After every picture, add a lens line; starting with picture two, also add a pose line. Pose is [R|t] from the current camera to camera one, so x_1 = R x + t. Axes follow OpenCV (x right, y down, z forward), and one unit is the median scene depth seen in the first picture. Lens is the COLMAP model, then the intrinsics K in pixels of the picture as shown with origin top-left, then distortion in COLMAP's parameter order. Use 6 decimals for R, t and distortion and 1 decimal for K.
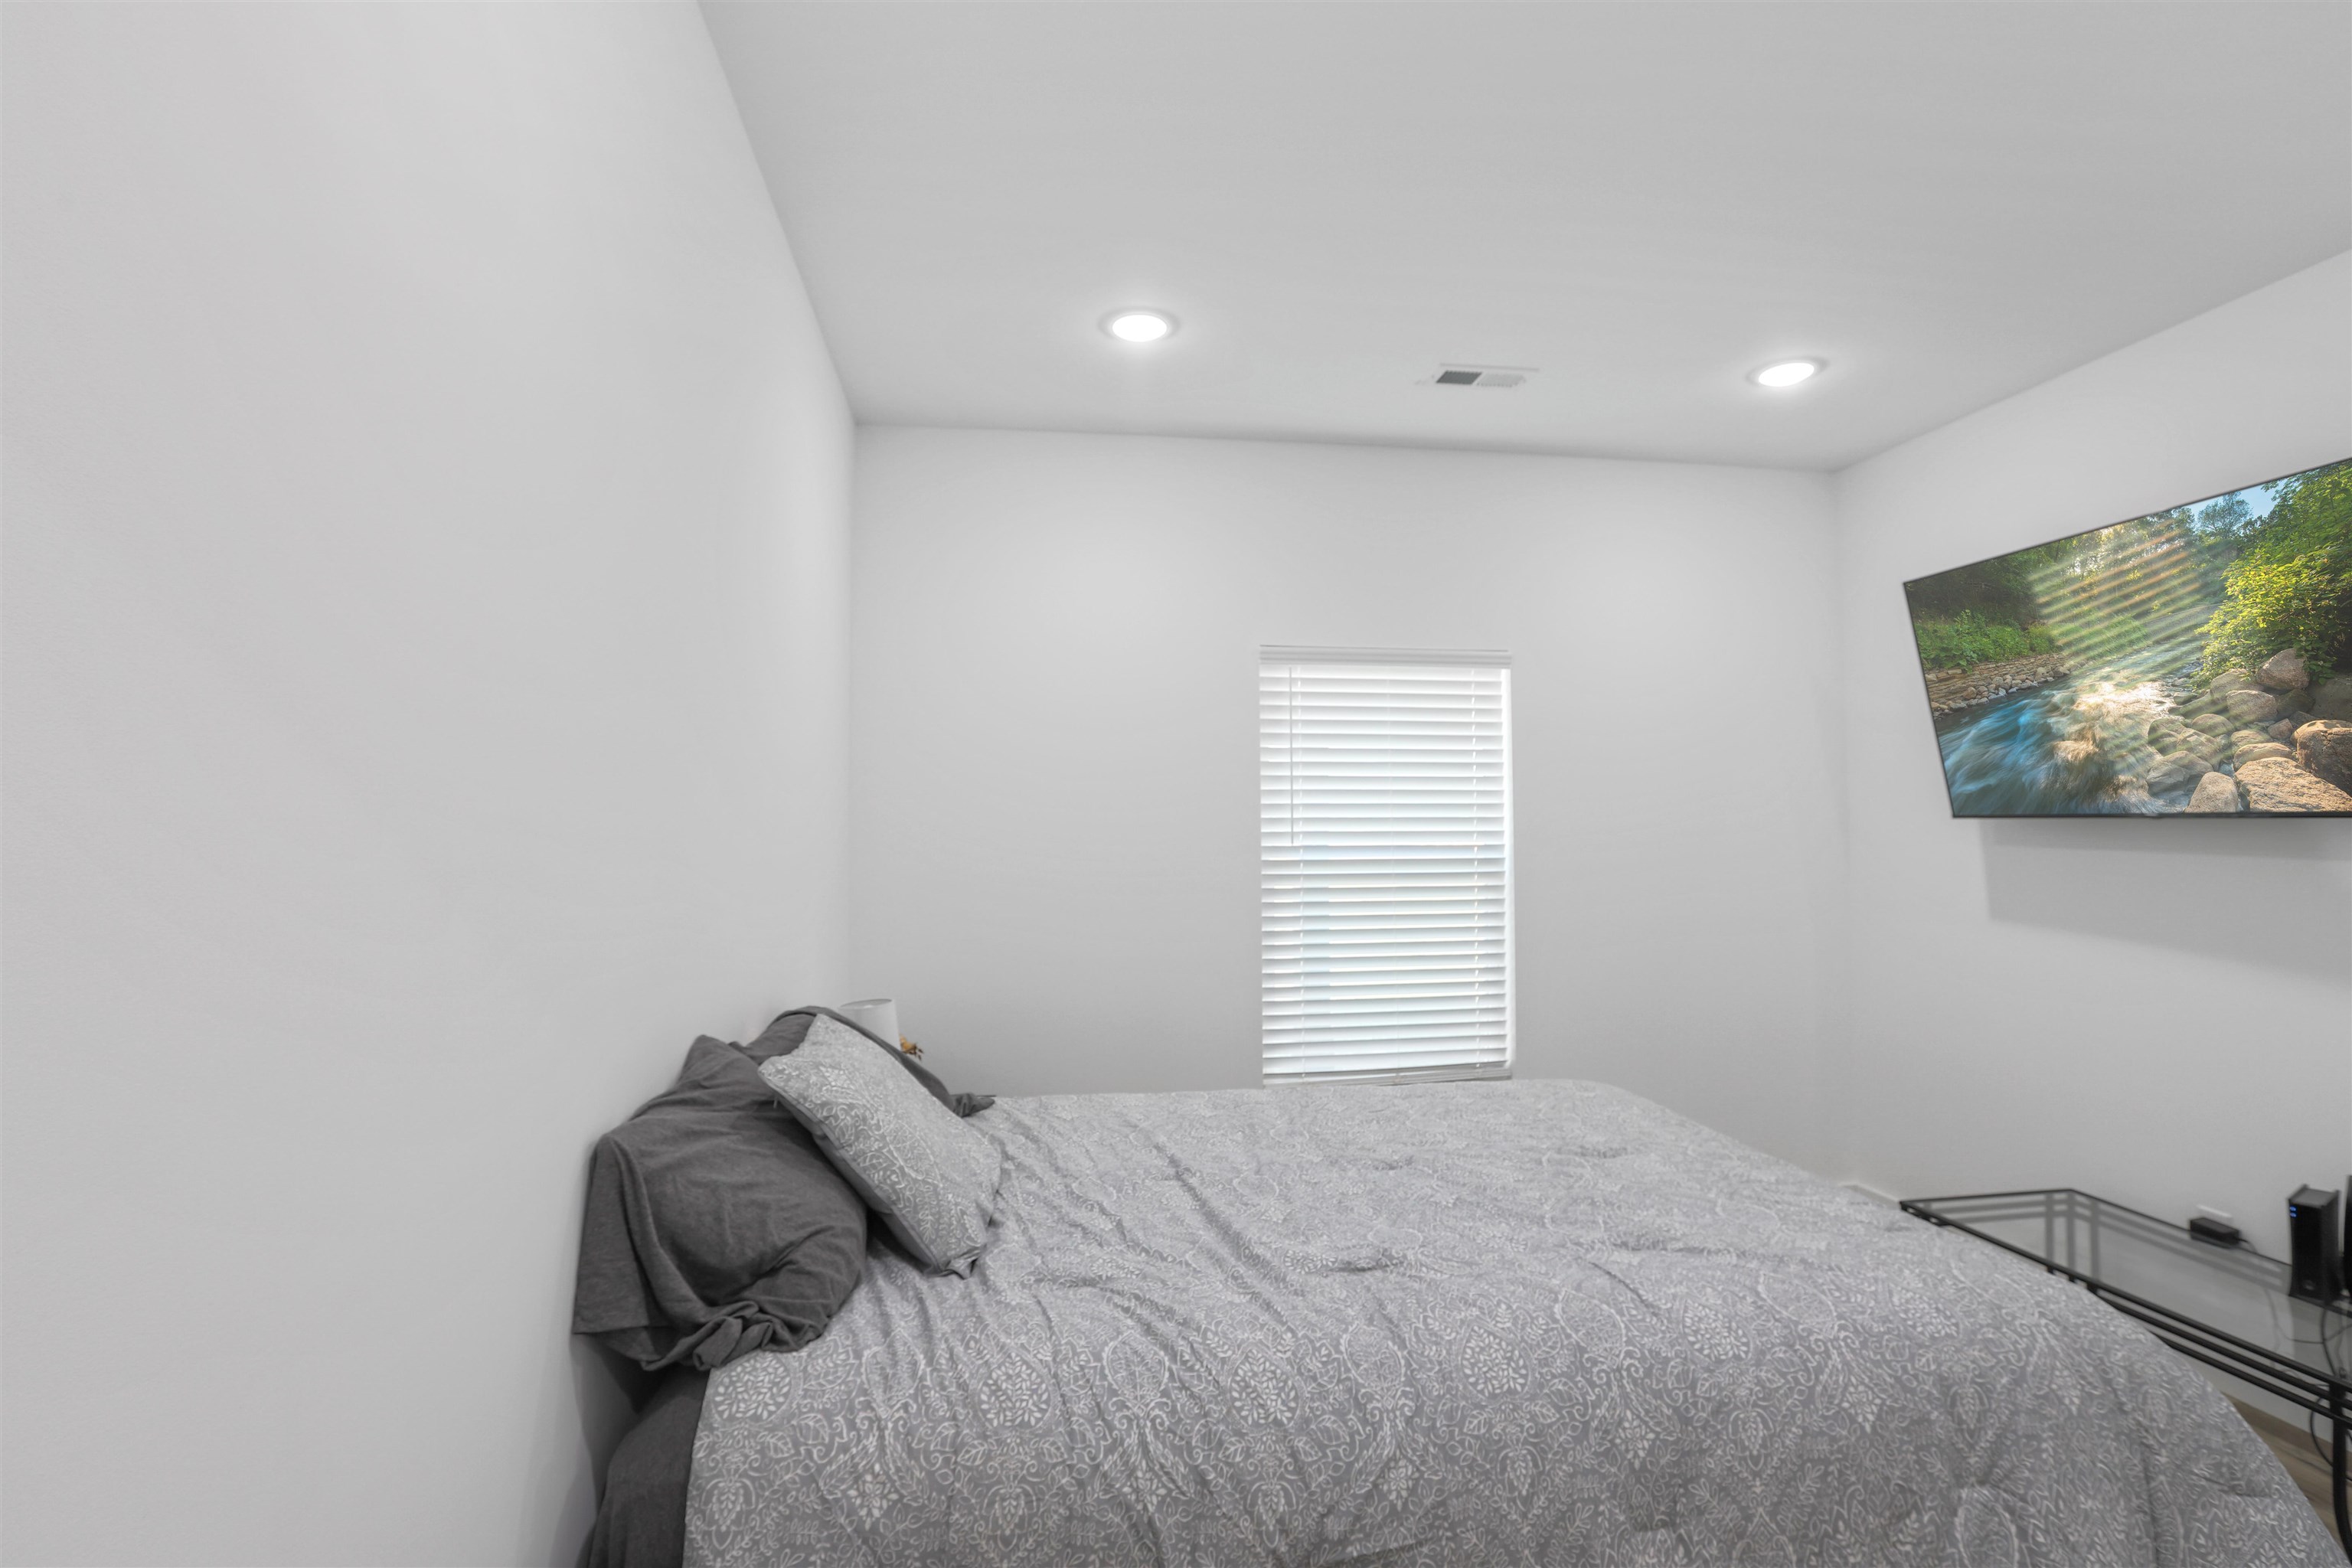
lens RADIAL K [[1134.1, 0, 1185.3], [0, 1134.1, 792.6], [0, 0, 1]] dist [-0.073246, 0.034343]
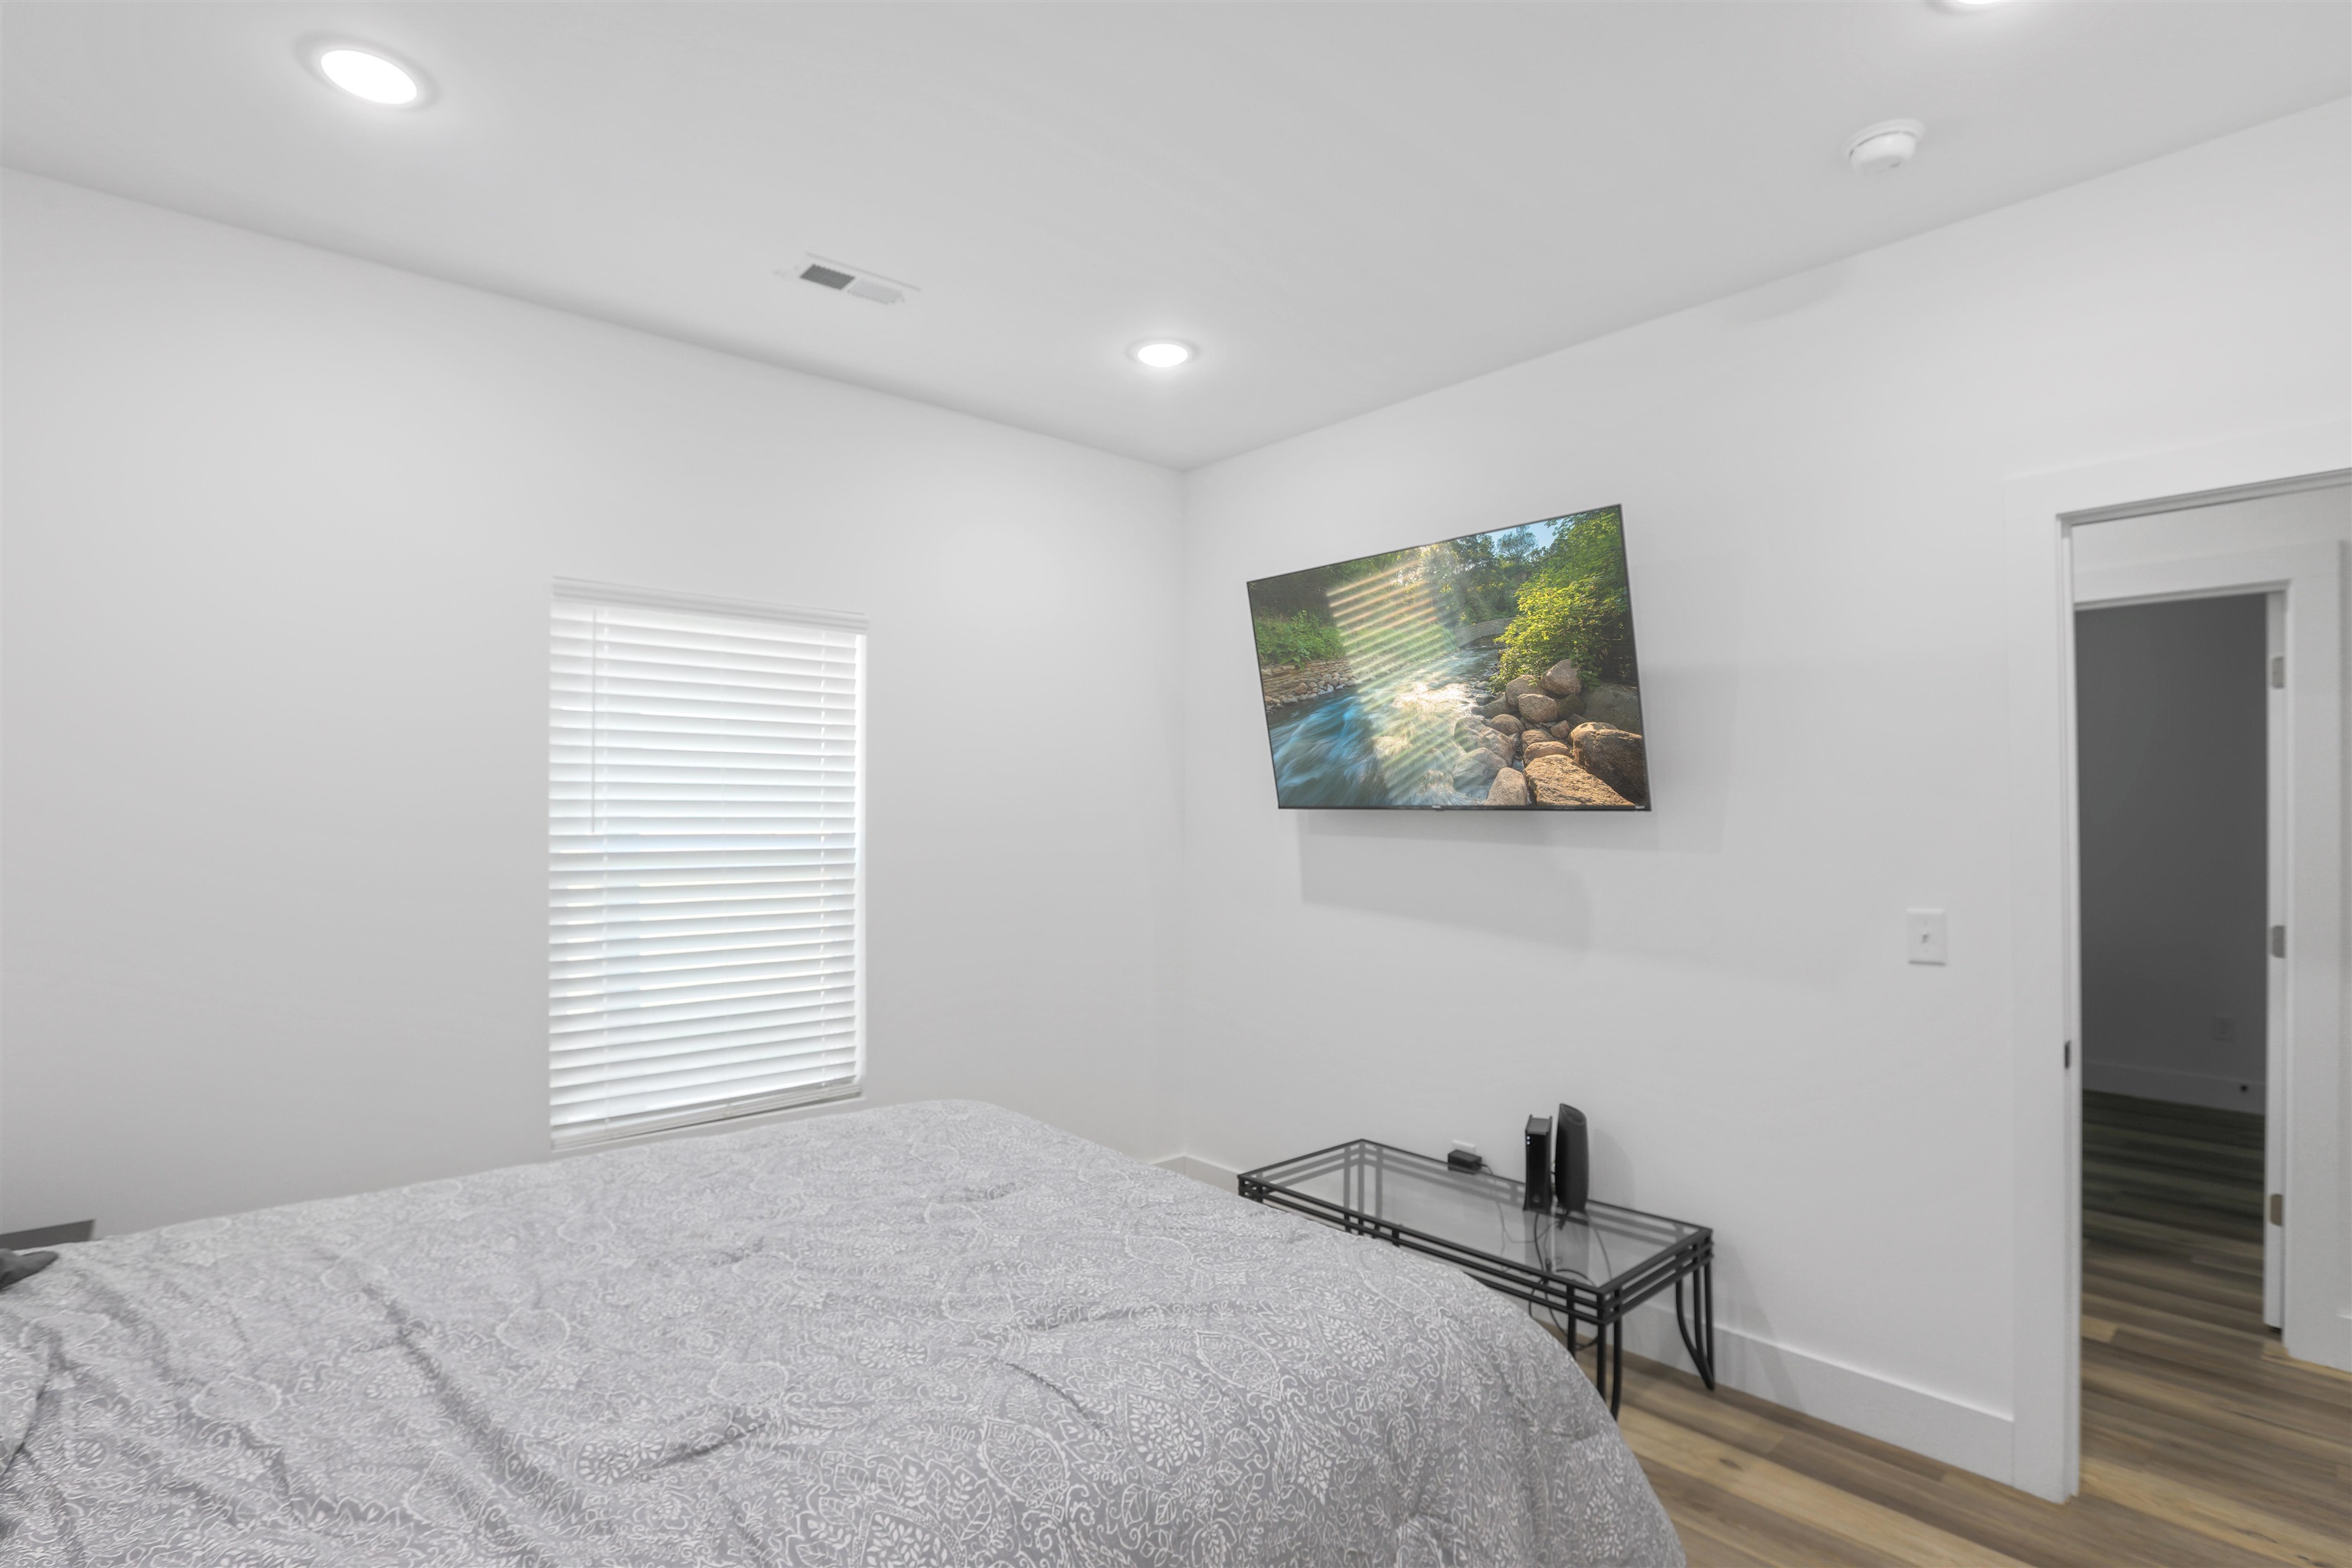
lens RADIAL K [[1157.2, 0, 1178.3], [0, 1157.2, 797.9], [0, 0, 1]] dist [-0.058902, 0.020972]
pose [[0.843384, 0.013016, 0.537154, 0.018733], [-0.021721, 0.999715, 0.009879, 0.007317], [-0.536872, -0.020000, 0.843427, 0.189812]]
